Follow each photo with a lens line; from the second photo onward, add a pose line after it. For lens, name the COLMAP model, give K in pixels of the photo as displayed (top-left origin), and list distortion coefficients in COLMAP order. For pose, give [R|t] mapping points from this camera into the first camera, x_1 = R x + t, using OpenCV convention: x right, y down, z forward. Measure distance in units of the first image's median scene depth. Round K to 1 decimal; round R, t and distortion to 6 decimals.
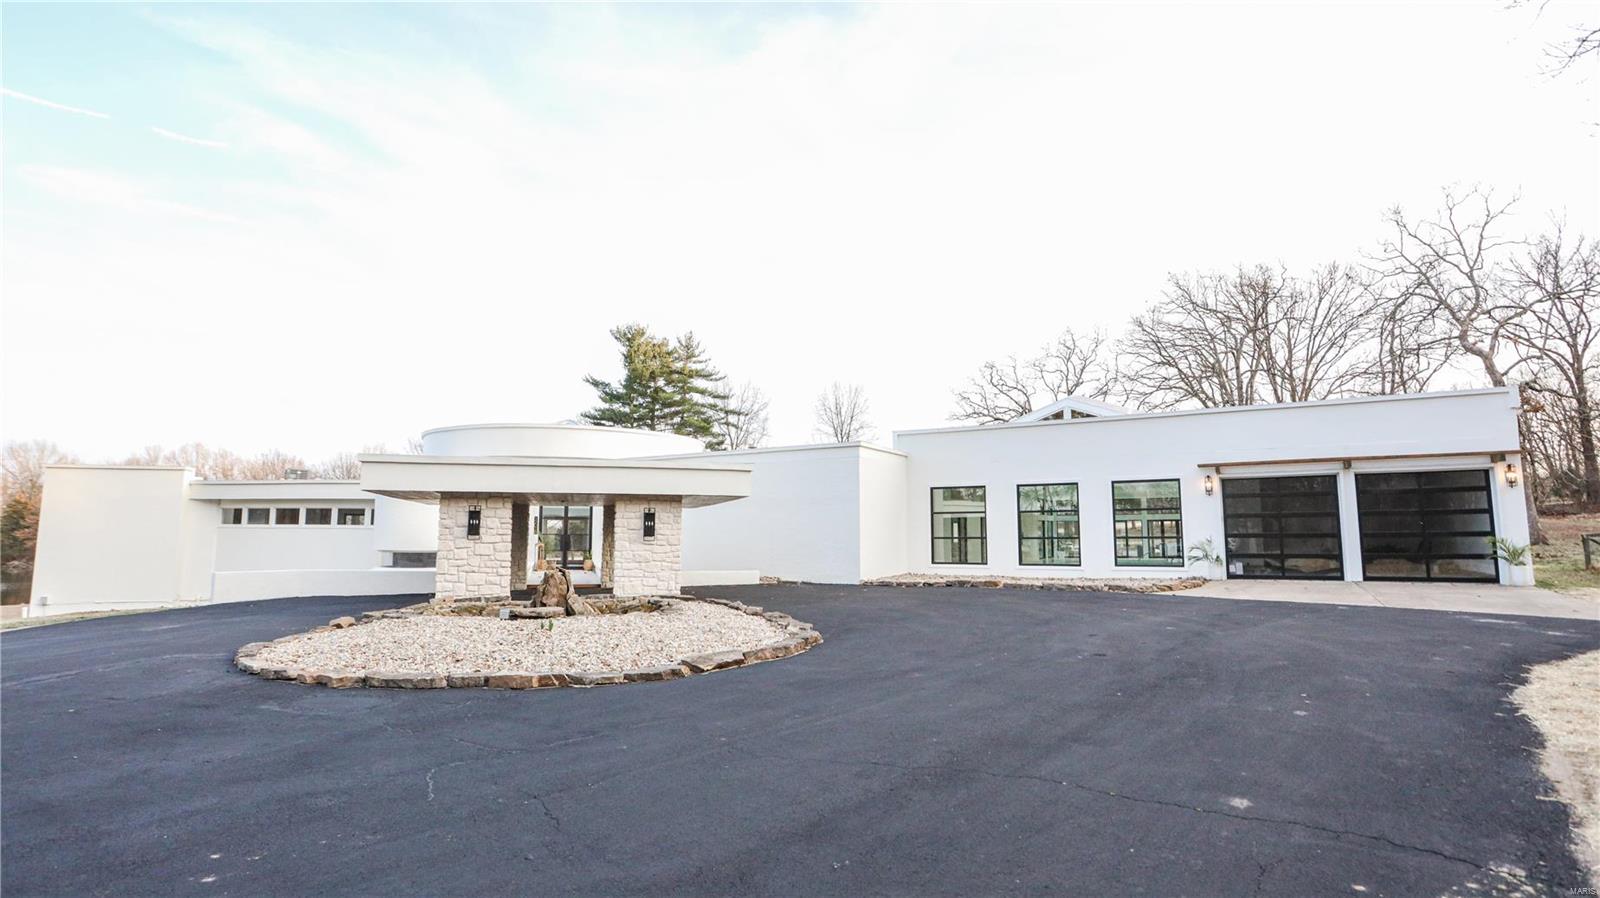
lens RADIAL K [[779.8, 0, 787.1], [0, 779.8, 444.9], [0, 0, 1]] dist [-0.081944, 0.040601]
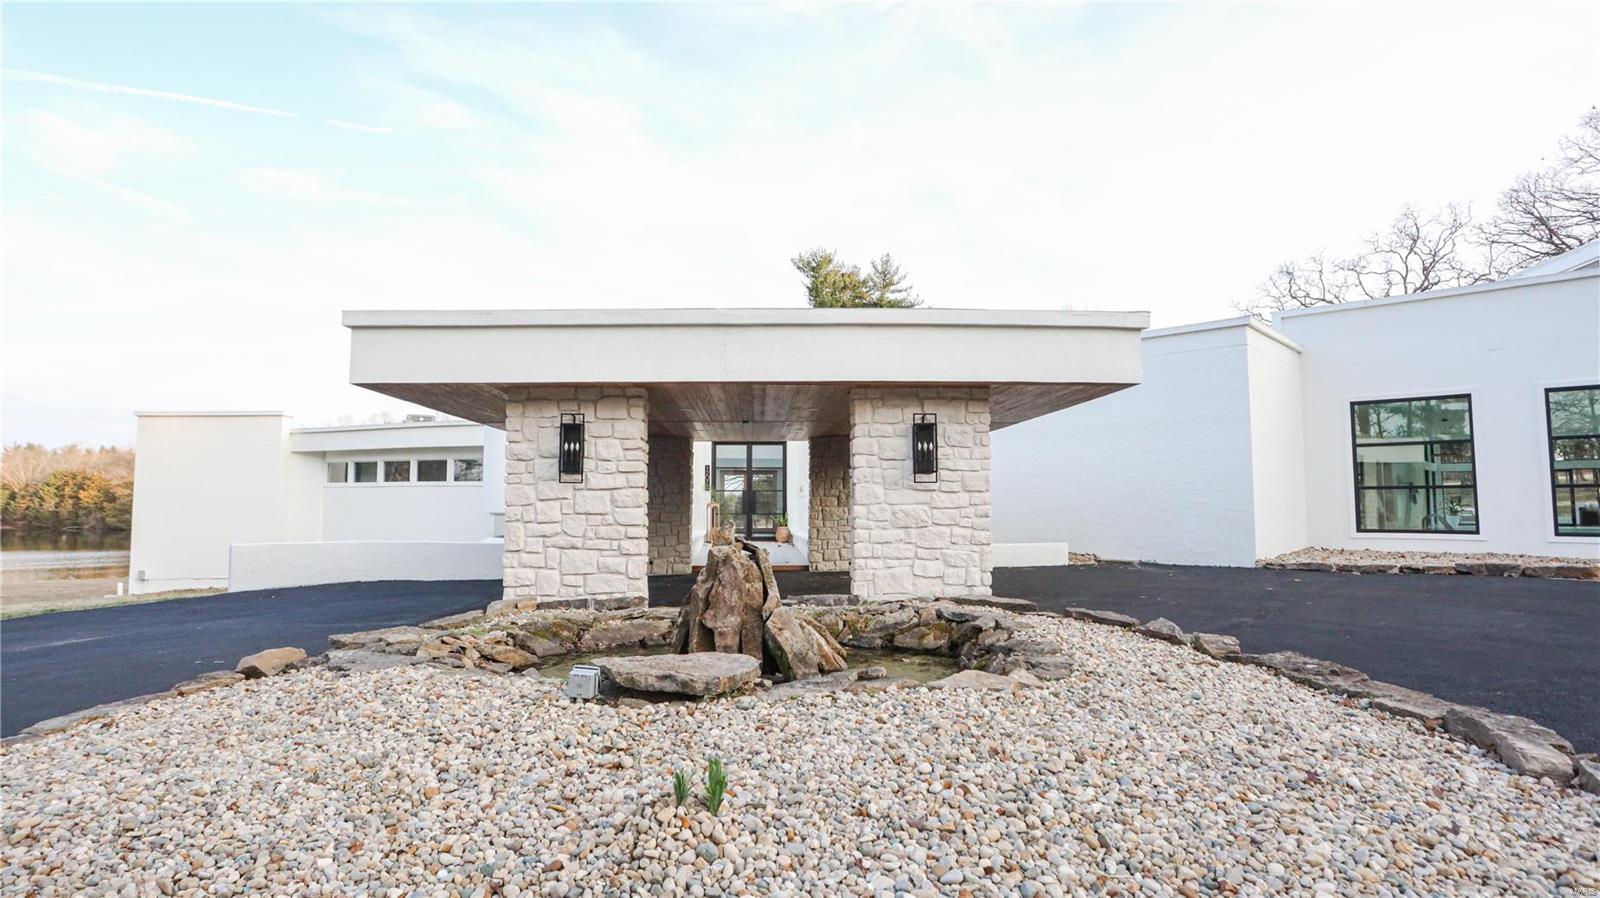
lens RADIAL K [[779.8, 0, 787.1], [0, 779.8, 444.9], [0, 0, 1]] dist [-0.081944, 0.040601]
pose [[0.974675, -0.020461, -0.222689, -0.126320], [0.028898, 0.998980, 0.034695, 0.067035], [0.221752, -0.040252, 0.974272, 0.427552]]
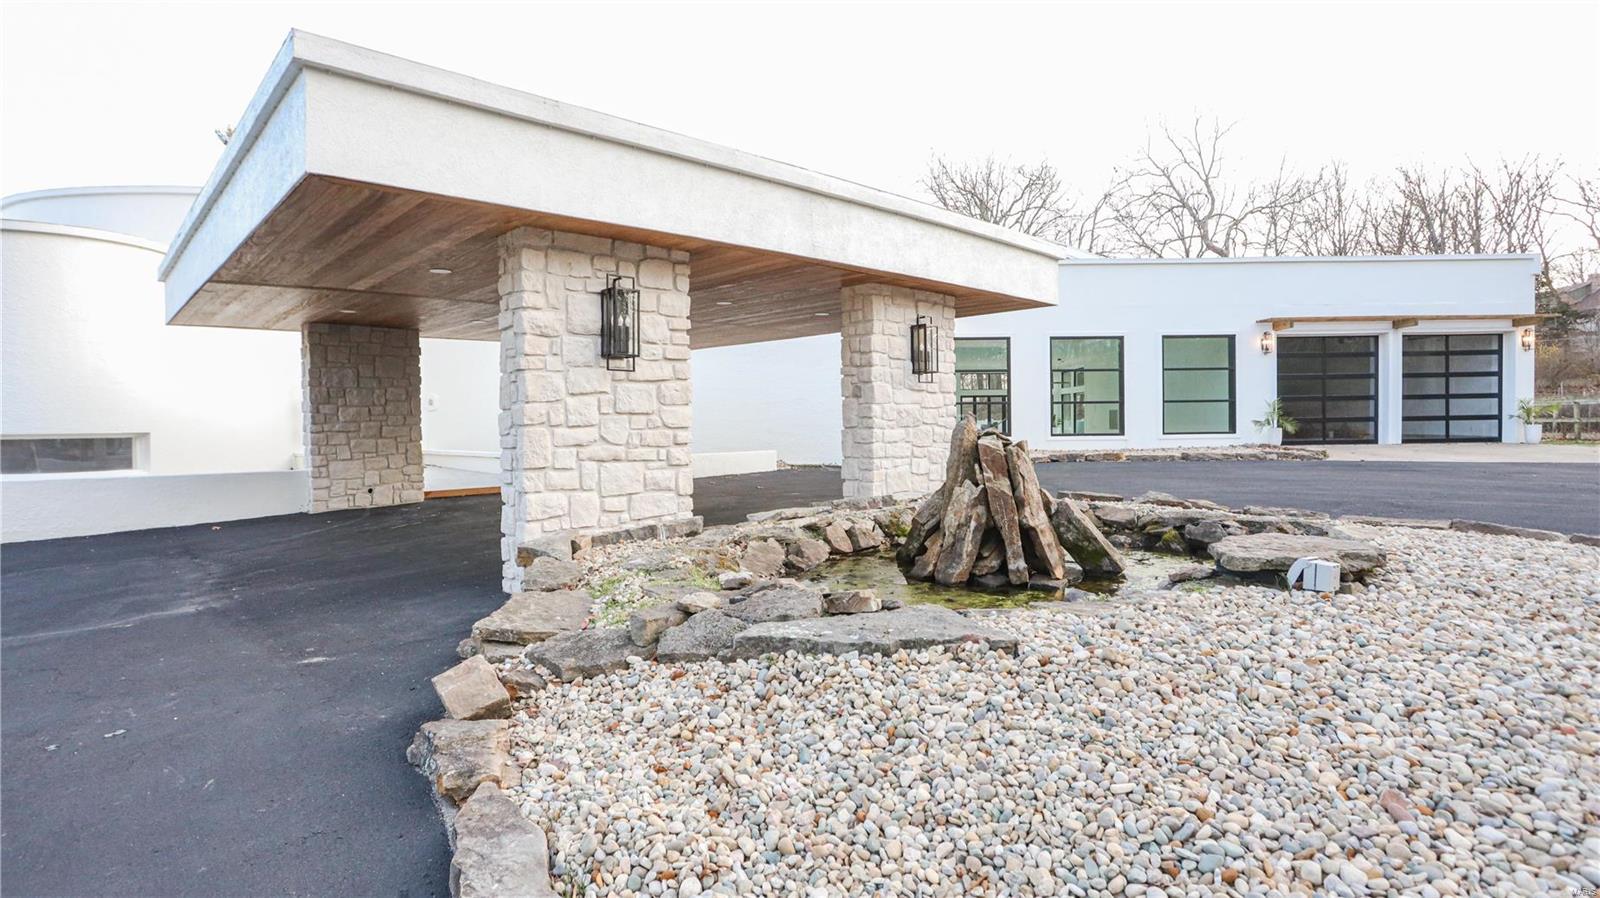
lens RADIAL K [[779.8, 0, 787.1], [0, 779.8, 444.9], [0, 0, 1]] dist [-0.081944, 0.040601]
pose [[0.882882, -0.025599, 0.468896, -0.396931], [-0.041695, 0.990296, 0.132571, 0.082981], [-0.467739, -0.136596, 0.873248, 0.501111]]
